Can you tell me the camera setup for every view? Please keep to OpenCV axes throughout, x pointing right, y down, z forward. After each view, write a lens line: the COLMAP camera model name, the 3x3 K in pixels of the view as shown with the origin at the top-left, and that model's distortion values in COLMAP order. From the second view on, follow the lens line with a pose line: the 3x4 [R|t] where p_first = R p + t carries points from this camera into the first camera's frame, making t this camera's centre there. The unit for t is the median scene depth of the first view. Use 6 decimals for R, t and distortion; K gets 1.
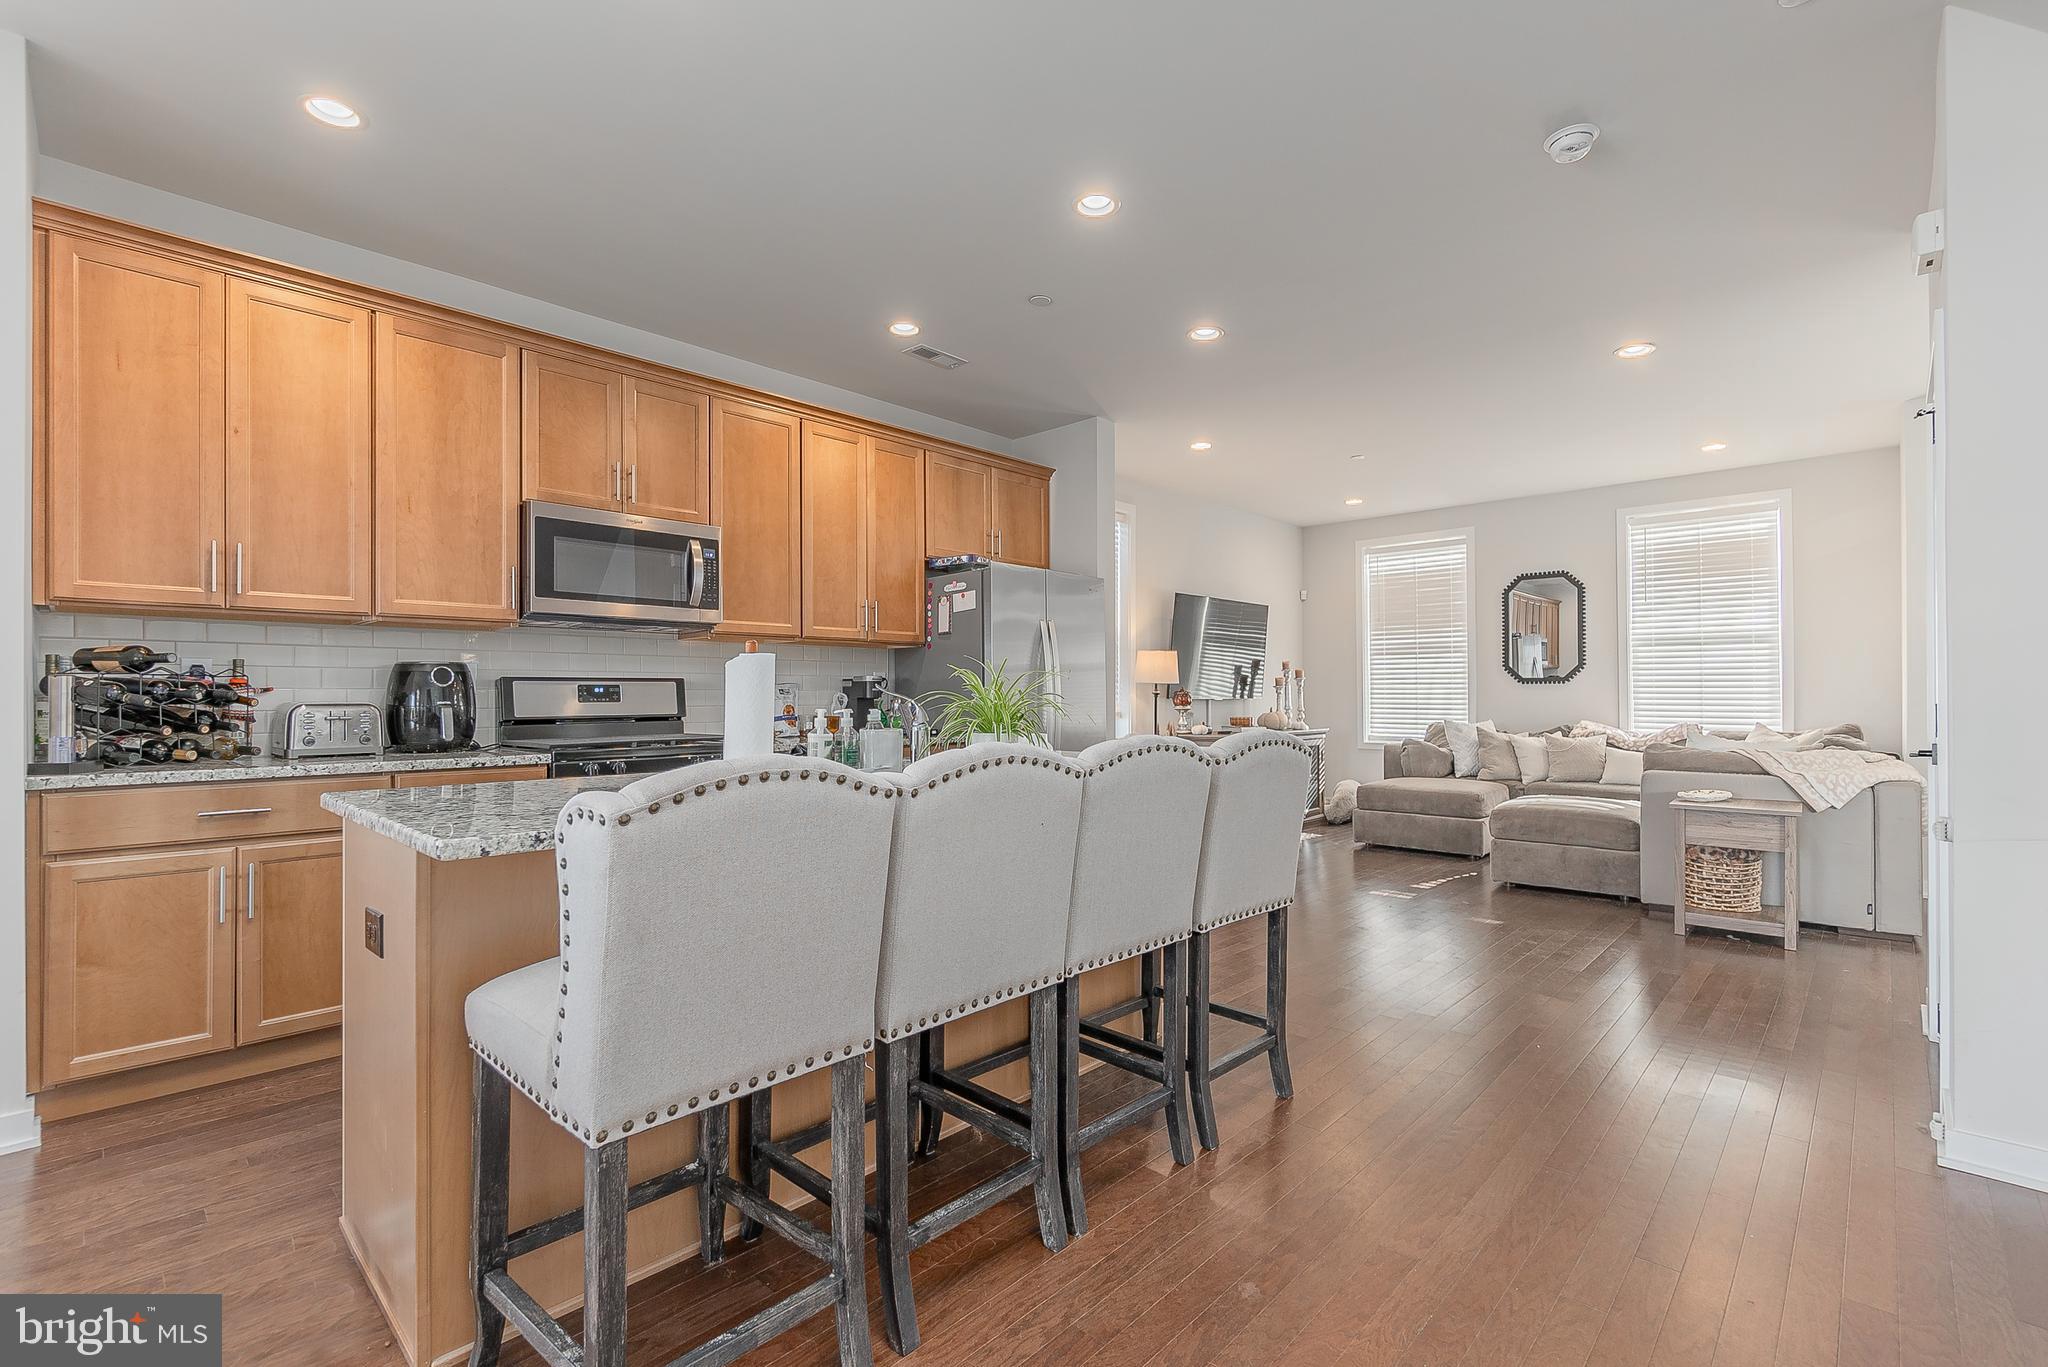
lens RADIAL K [[880.2, 0, 1031.4], [0, 880.2, 693.0], [0, 0, 1]] dist [0.000706, -0.000324]
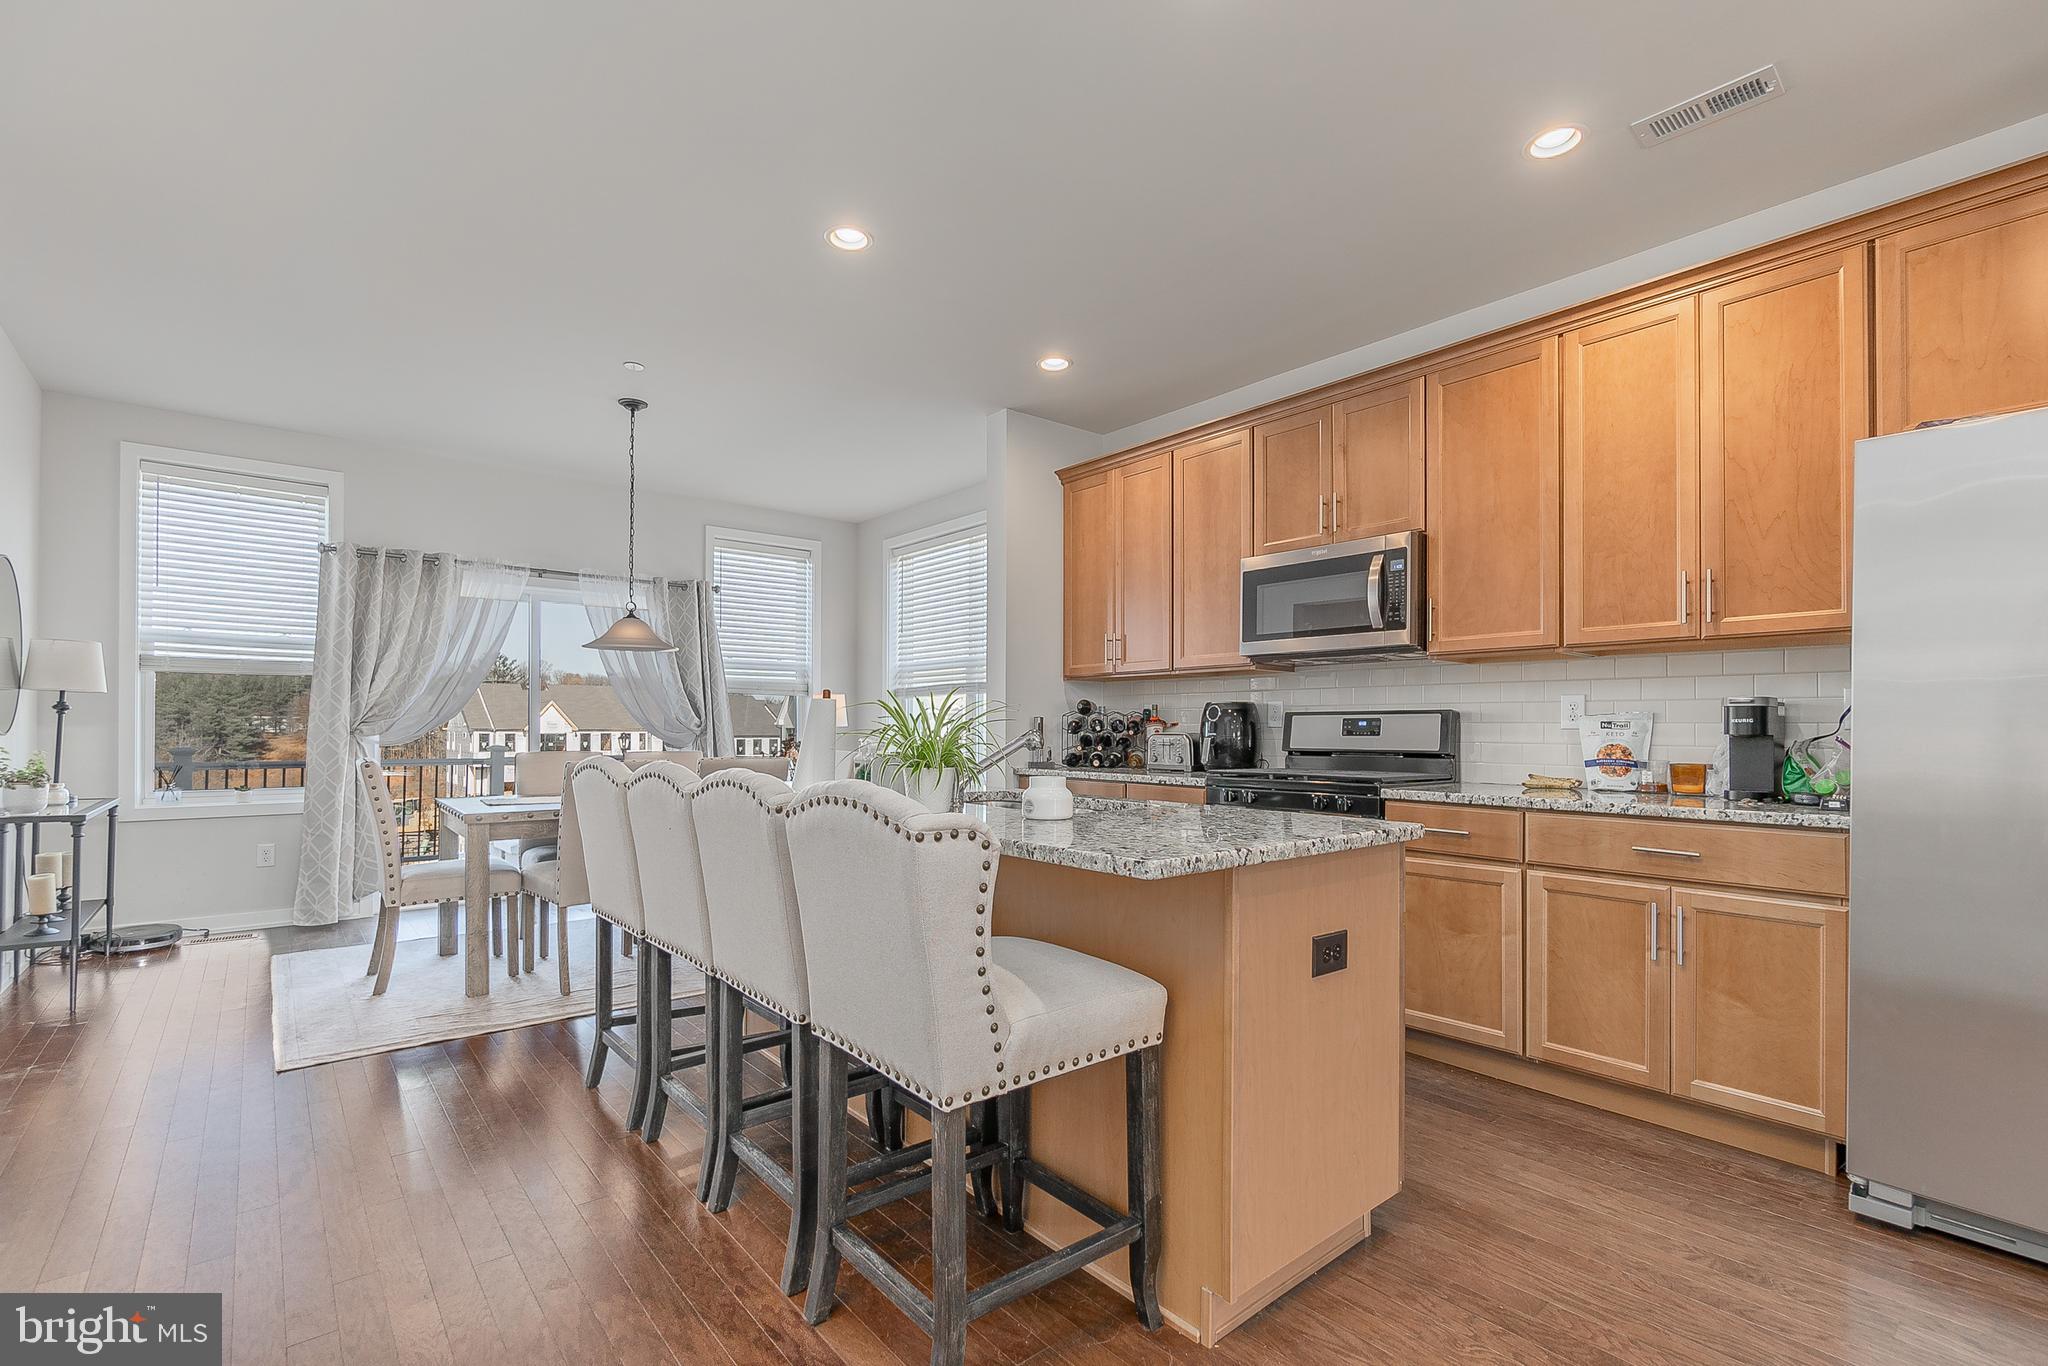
lens RADIAL K [[912.0, 0, 1026.8], [0, 912.0, 724.2], [0, 0, 1]] dist [-0.002301, -0.000230]
pose [[-0.102633, -0.003246, -0.994714, 0.521571], [-0.001418, 0.999994, -0.003117, 0.001027], [0.994718, 0.001090, -0.102637, 0.680711]]
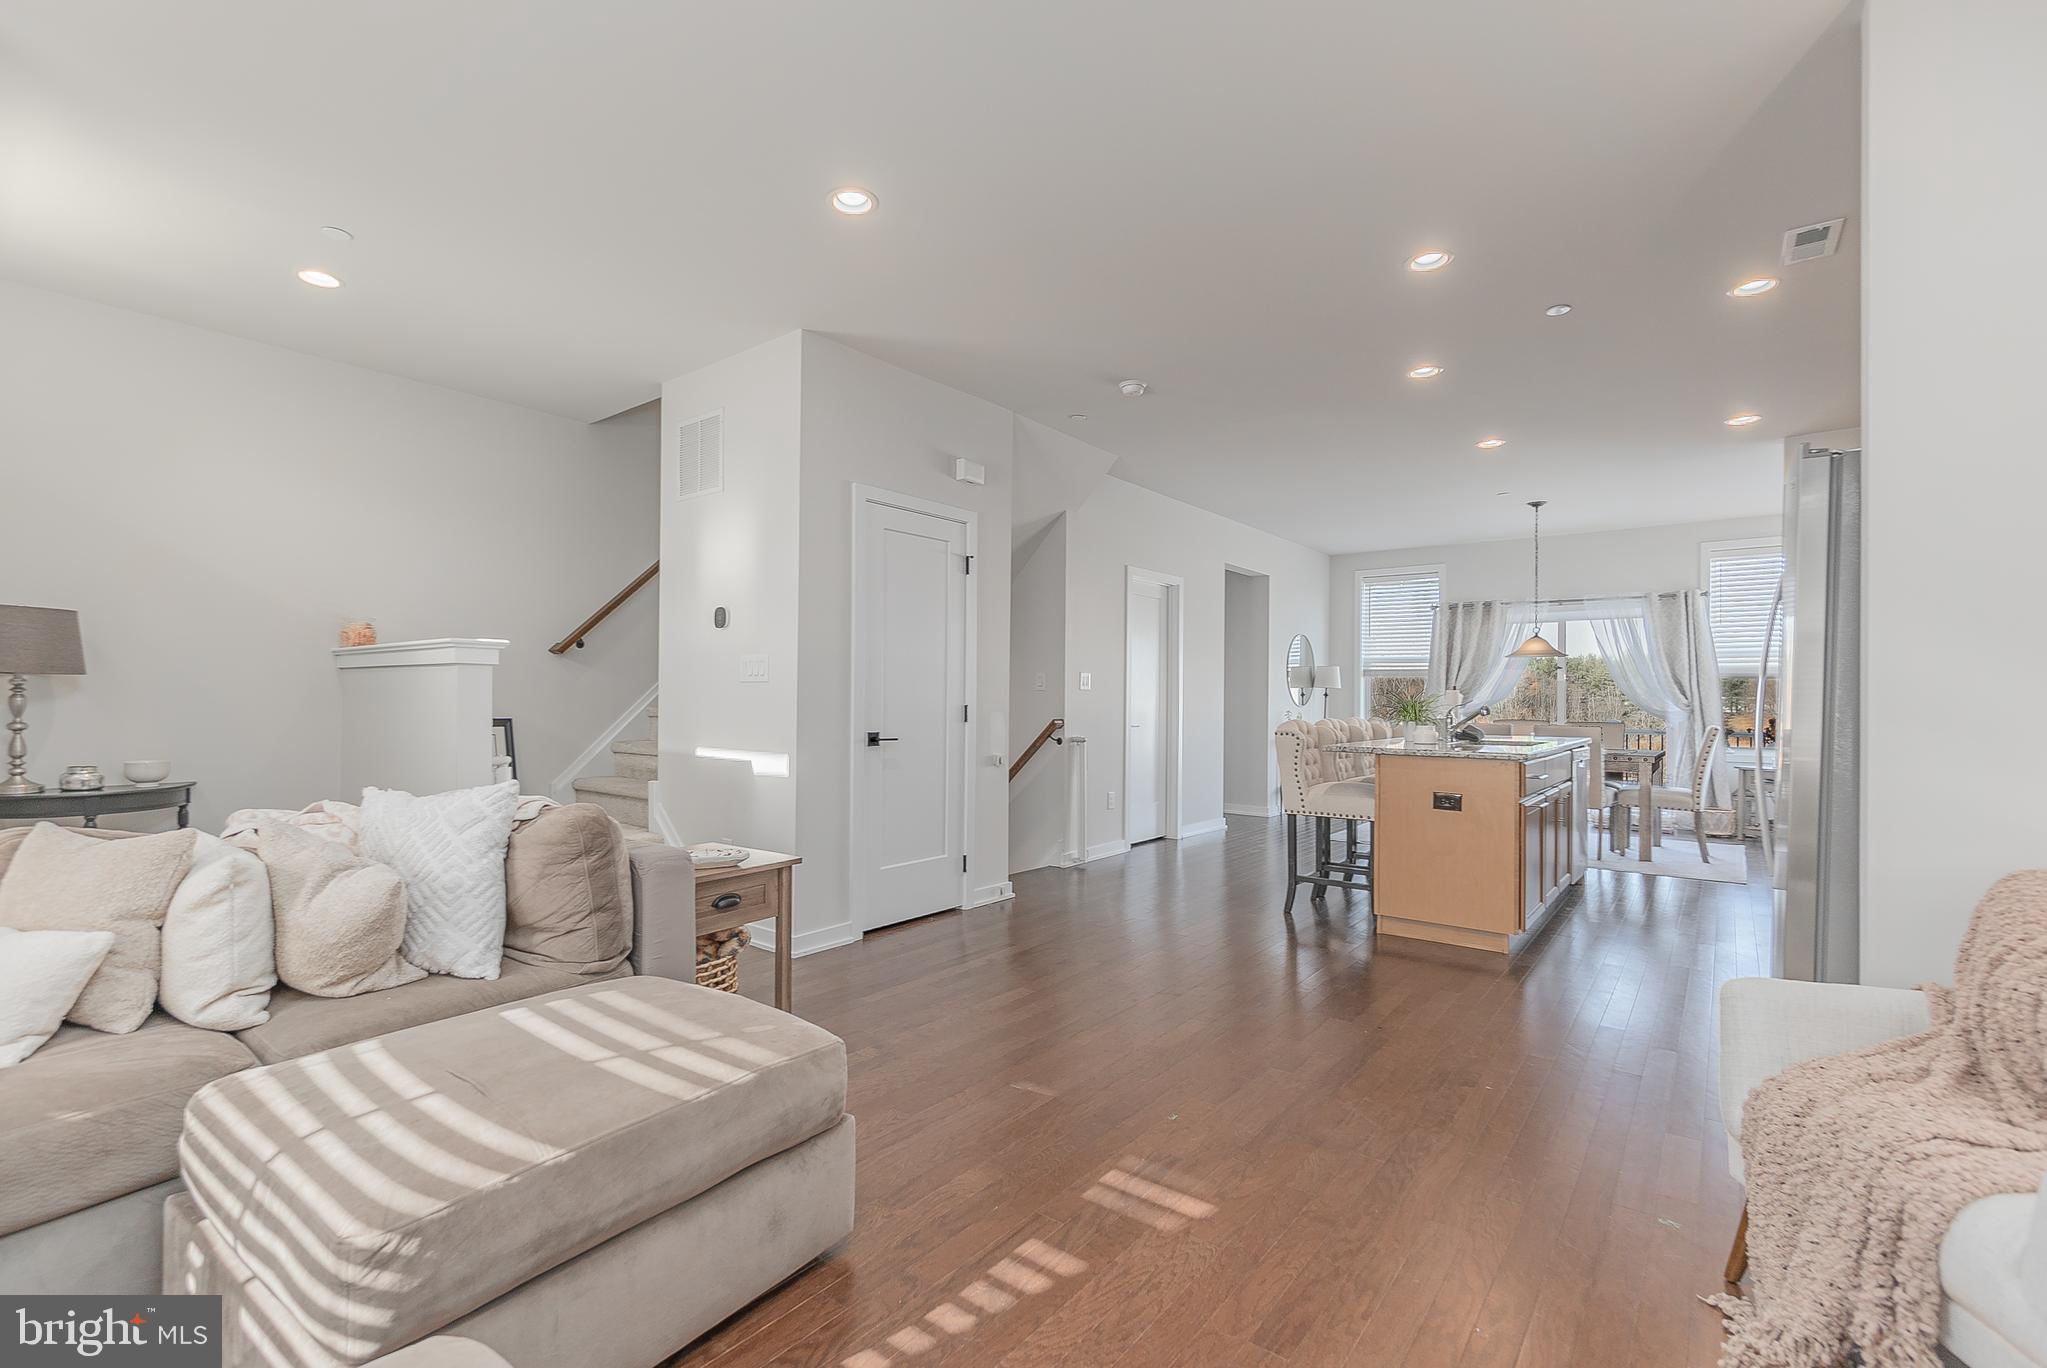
lens RADIAL K [[927.7, 0, 997.8], [0, 927.7, 687.7], [0, 0, 1]] dist [-0.011777, -0.000379]
pose [[-0.996941, -0.009397, -0.077594, 0.652207], [-0.008410, 0.999880, -0.013038, 0.000377], [0.077707, -0.012346, -0.996900, 1.801692]]
